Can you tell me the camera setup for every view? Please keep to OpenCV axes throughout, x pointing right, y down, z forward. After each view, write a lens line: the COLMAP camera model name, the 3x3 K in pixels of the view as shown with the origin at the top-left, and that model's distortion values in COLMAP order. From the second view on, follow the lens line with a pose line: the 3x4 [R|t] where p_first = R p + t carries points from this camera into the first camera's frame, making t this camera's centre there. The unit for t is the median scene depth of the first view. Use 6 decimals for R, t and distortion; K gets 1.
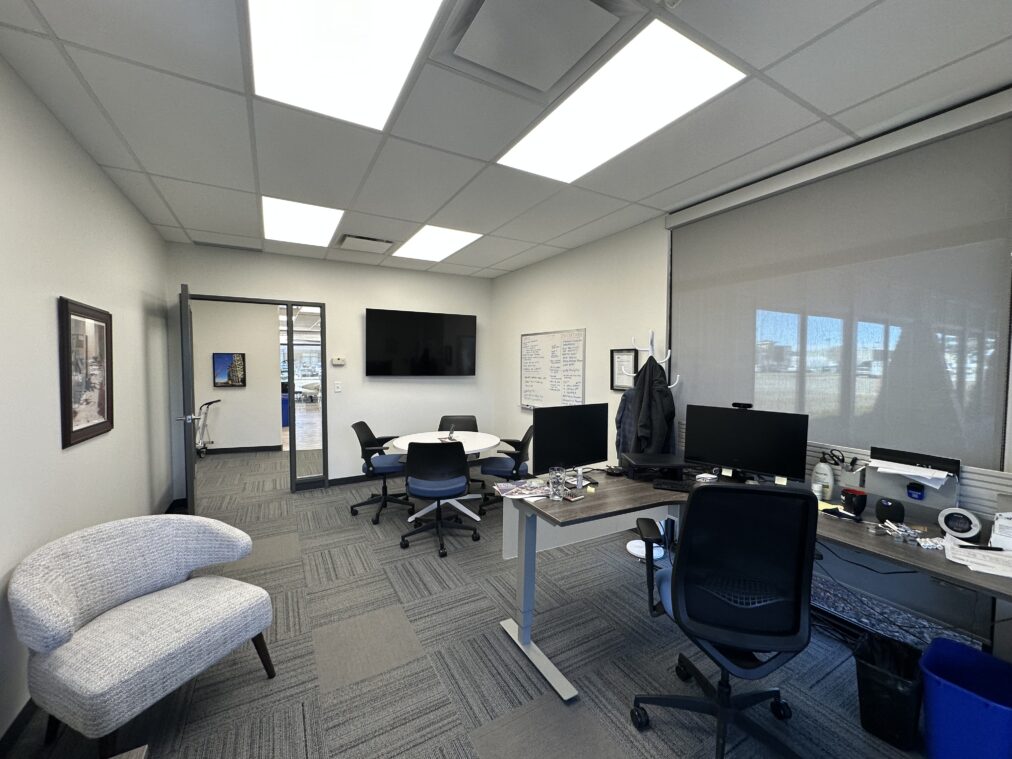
lens RADIAL K [[402.2, 0, 509.5], [0, 402.2, 383.1], [0, 0, 1]] dist [0.003673, 0.000164]
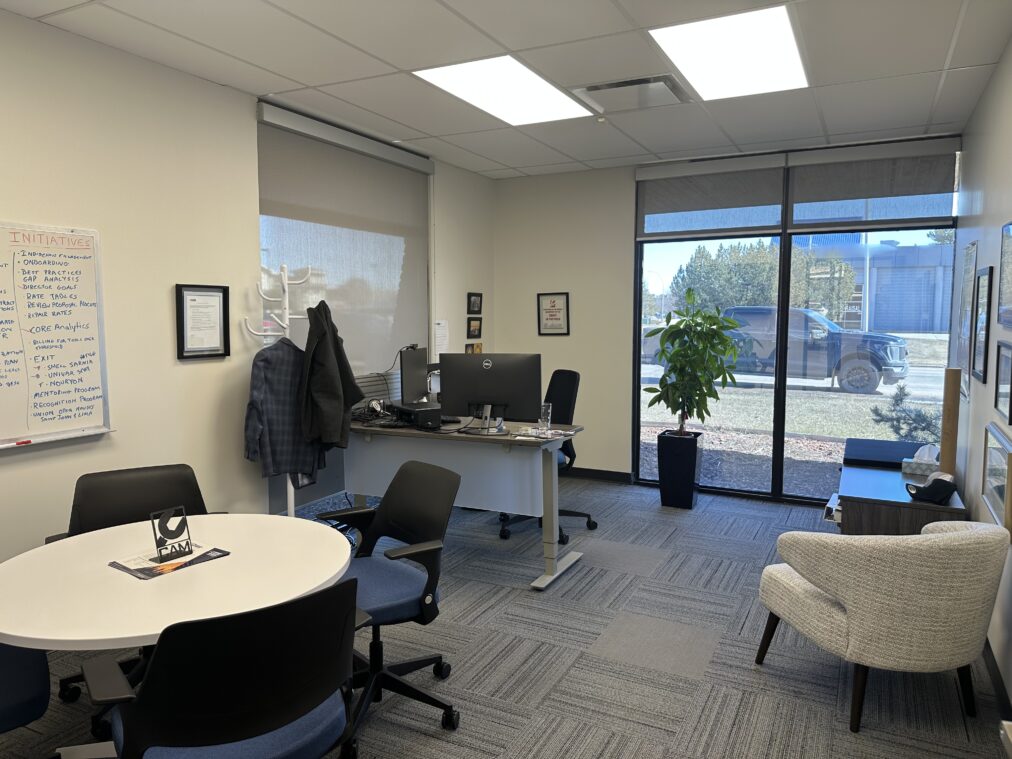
lens RADIAL K [[721.1, 0, 508.2], [0, 721.1, 377.7], [0, 0, 1]] dist [-0.013021, -0.001665]
pose [[-0.546213, -0.075016, 0.834280, -1.029818], [0.055613, 0.990537, 0.125476, -0.070689], [-0.835798, 0.114934, -0.536873, 1.481512]]
